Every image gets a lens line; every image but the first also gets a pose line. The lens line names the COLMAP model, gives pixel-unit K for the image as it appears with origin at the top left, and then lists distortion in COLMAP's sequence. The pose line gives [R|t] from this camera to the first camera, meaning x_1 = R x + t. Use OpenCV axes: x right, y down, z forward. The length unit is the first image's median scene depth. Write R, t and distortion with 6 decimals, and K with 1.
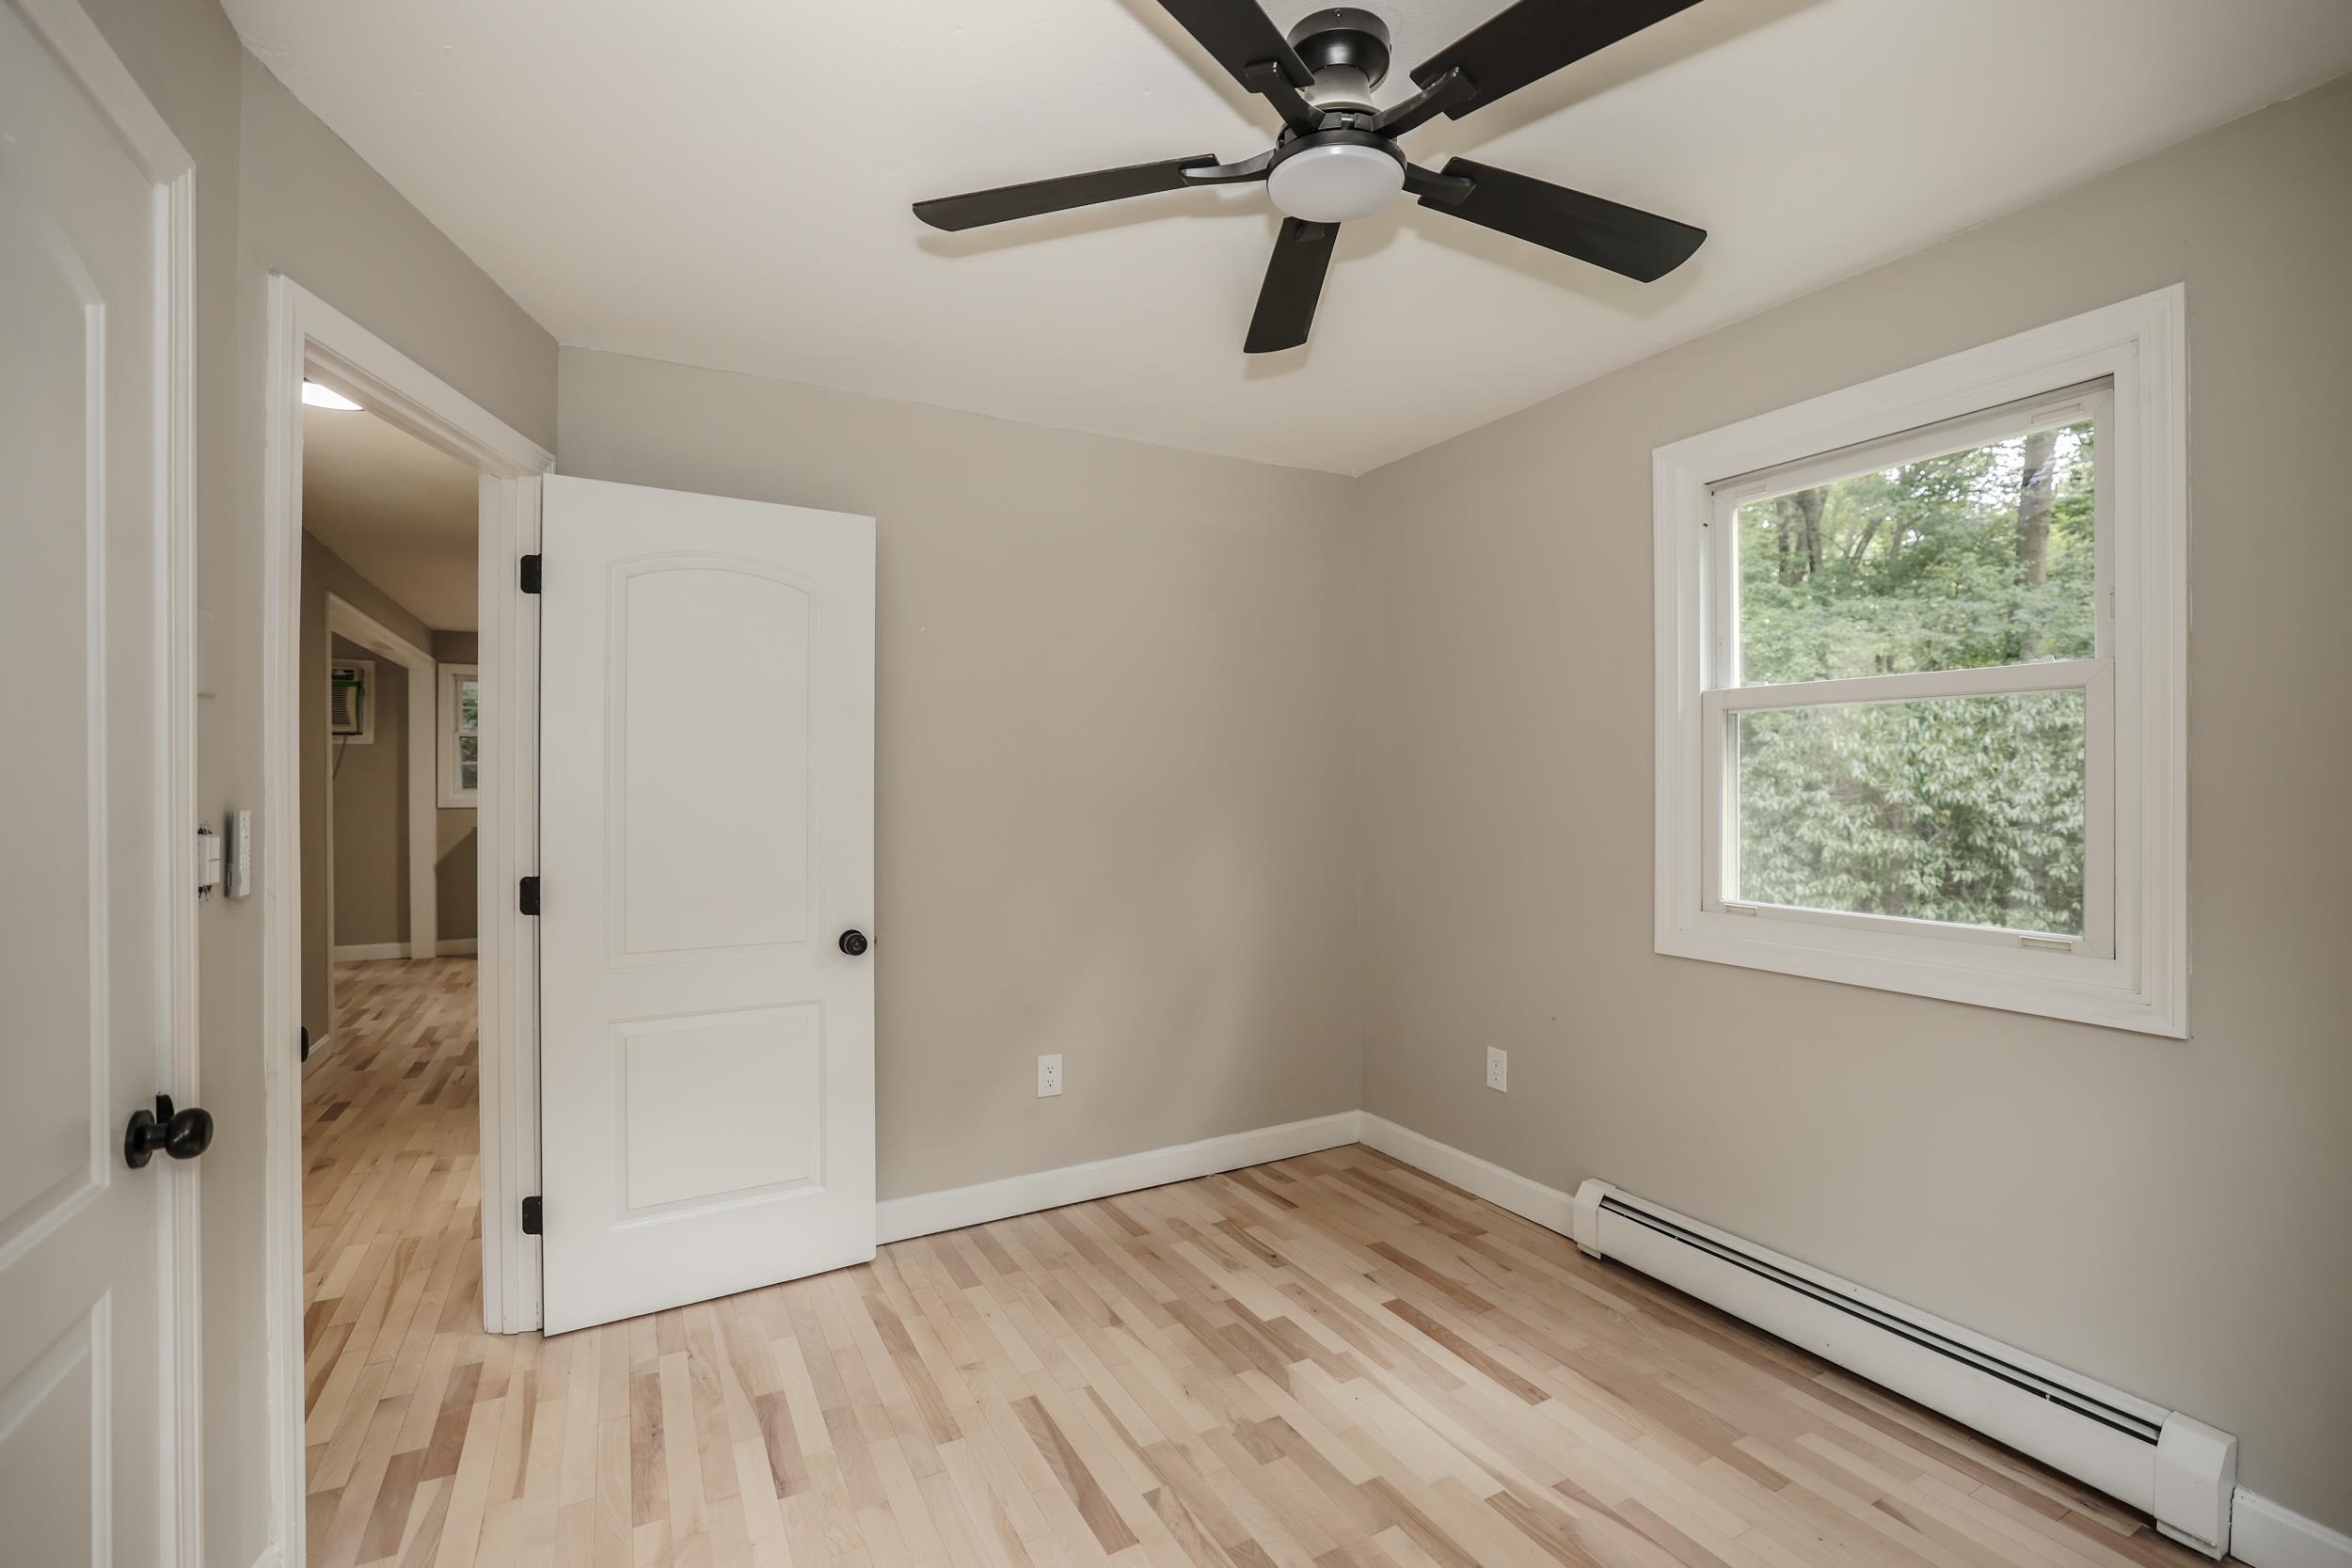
lens RADIAL K [[1022.8, 0, 1167.5], [0, 1022.8, 781.4], [0, 0, 1]] dist [-0.044408, 0.019152]
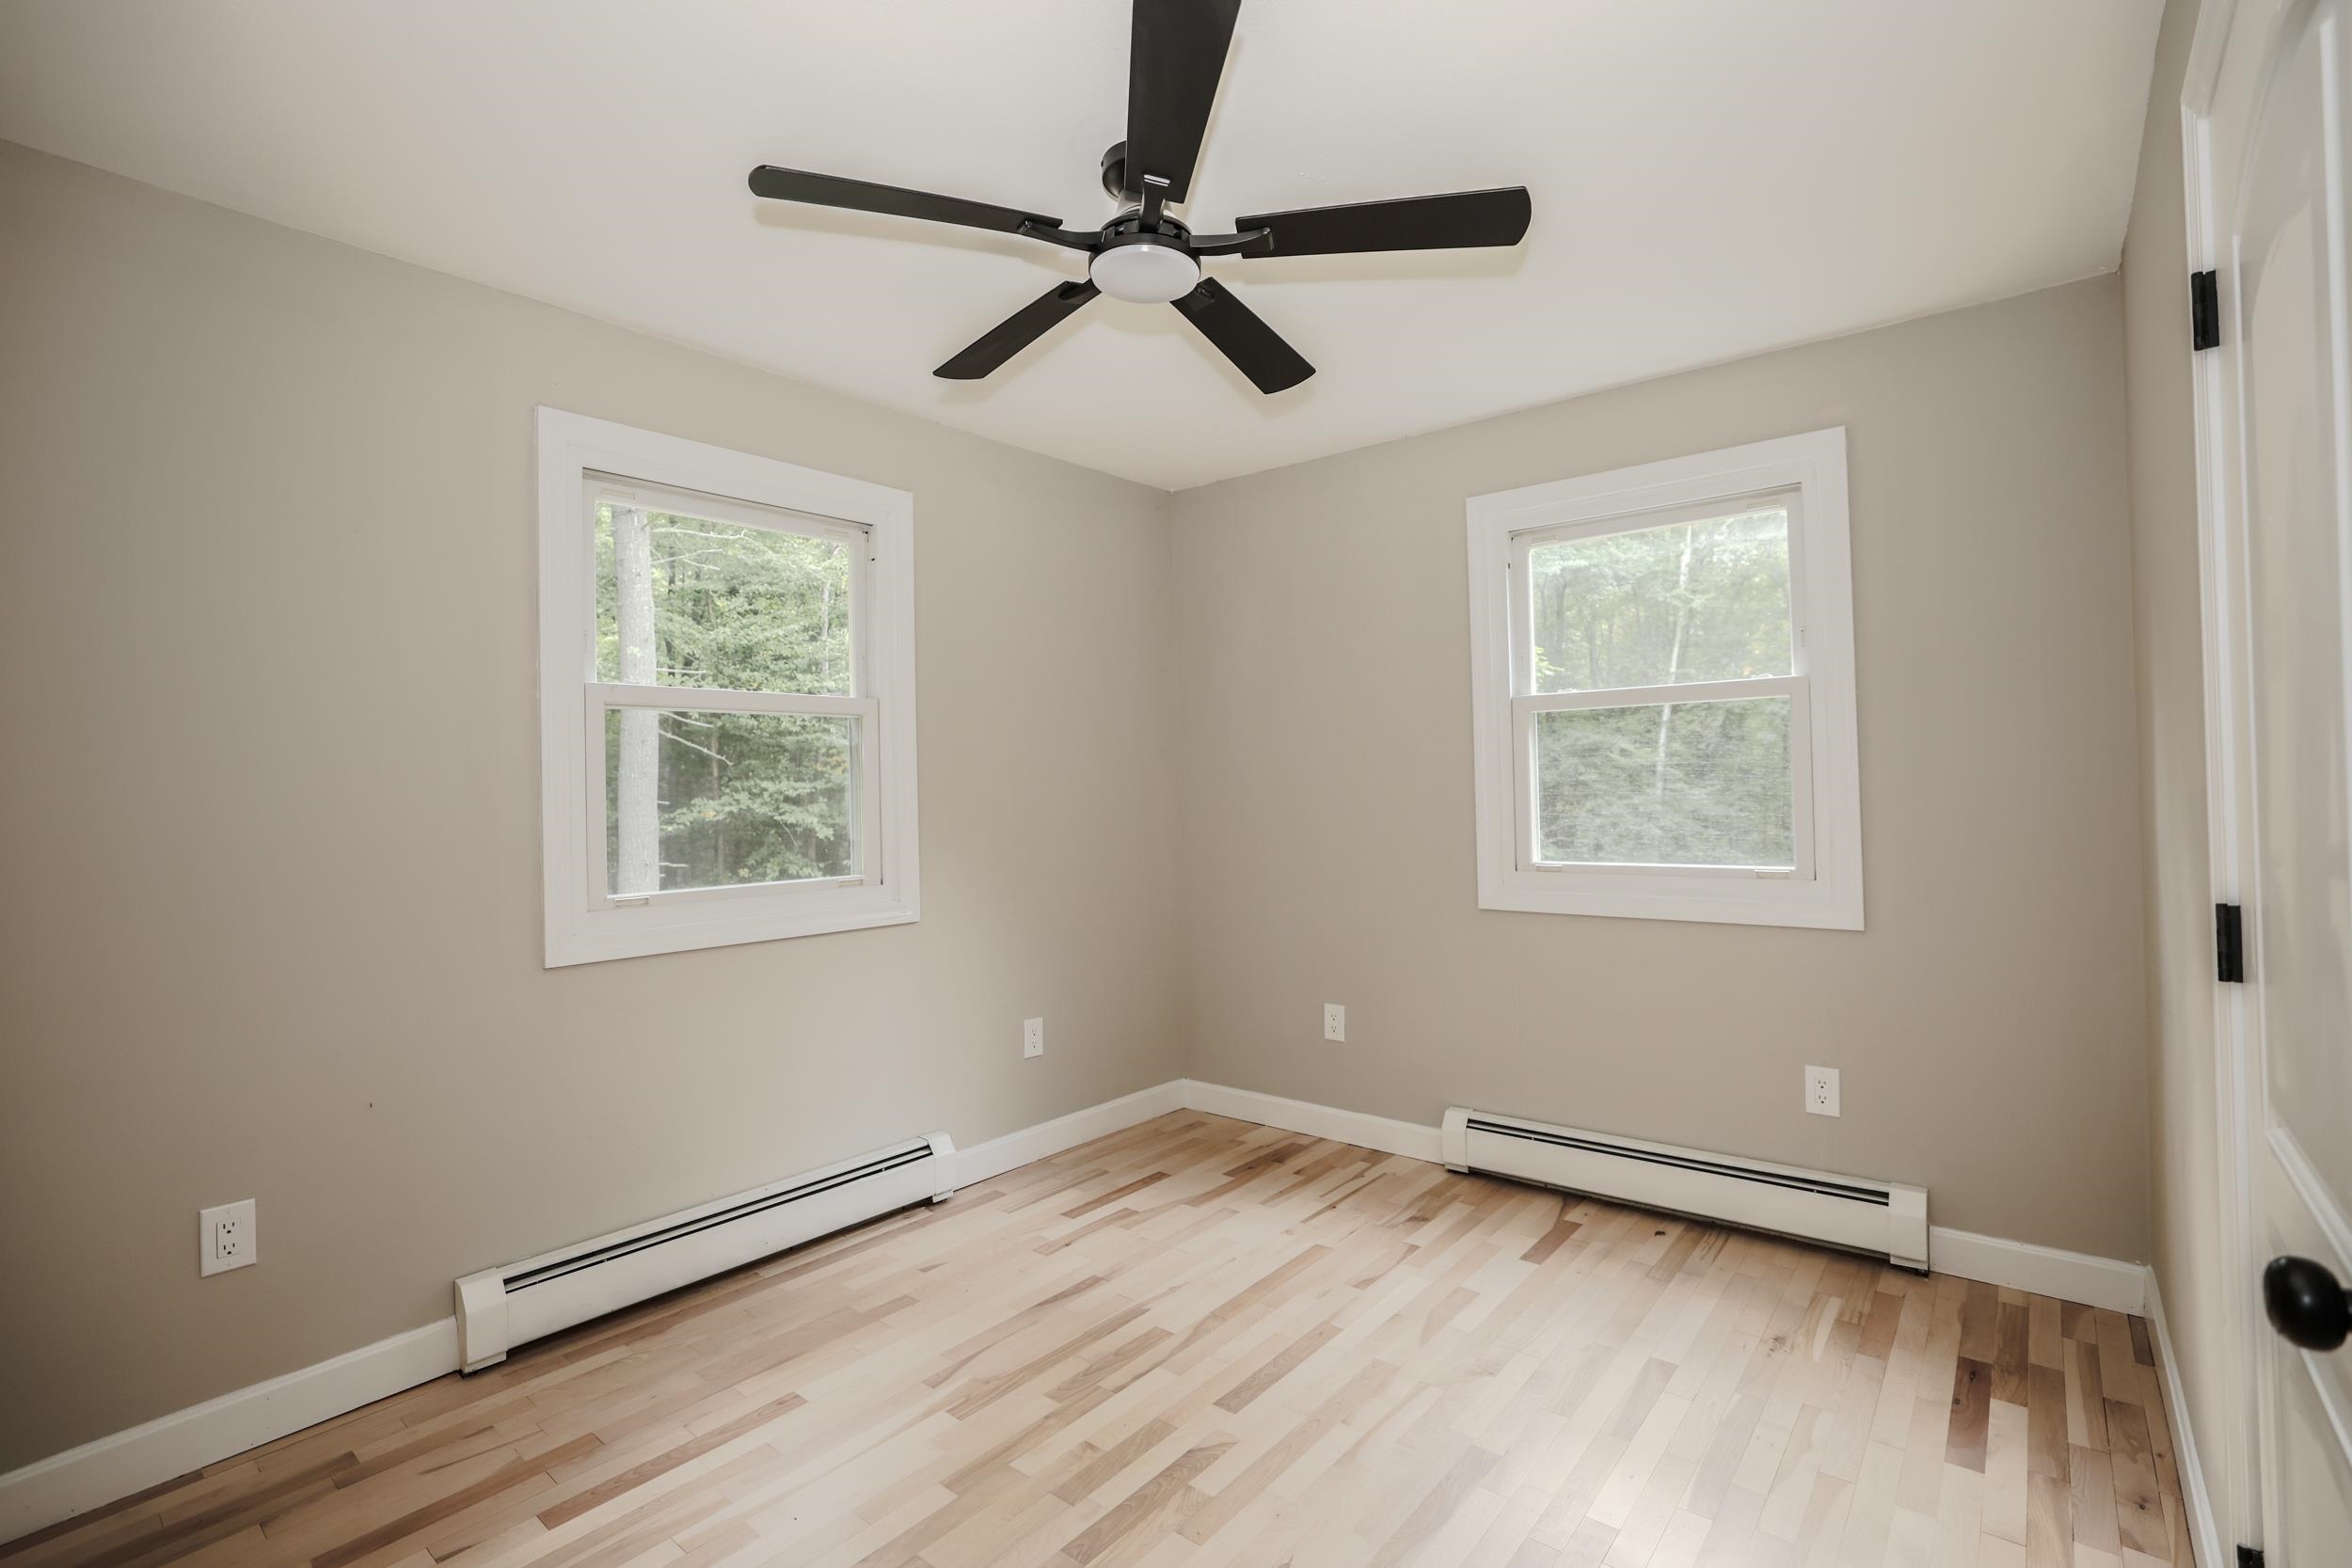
lens RADIAL K [[1022.8, 0, 1167.5], [0, 1022.8, 781.4], [0, 0, 1]] dist [-0.044408, 0.019152]
pose [[-0.355684, 0.027874, 0.934191, -0.634672], [0.022921, 0.999515, -0.021096, 0.038783], [-0.934325, 0.013909, -0.356150, 0.920983]]
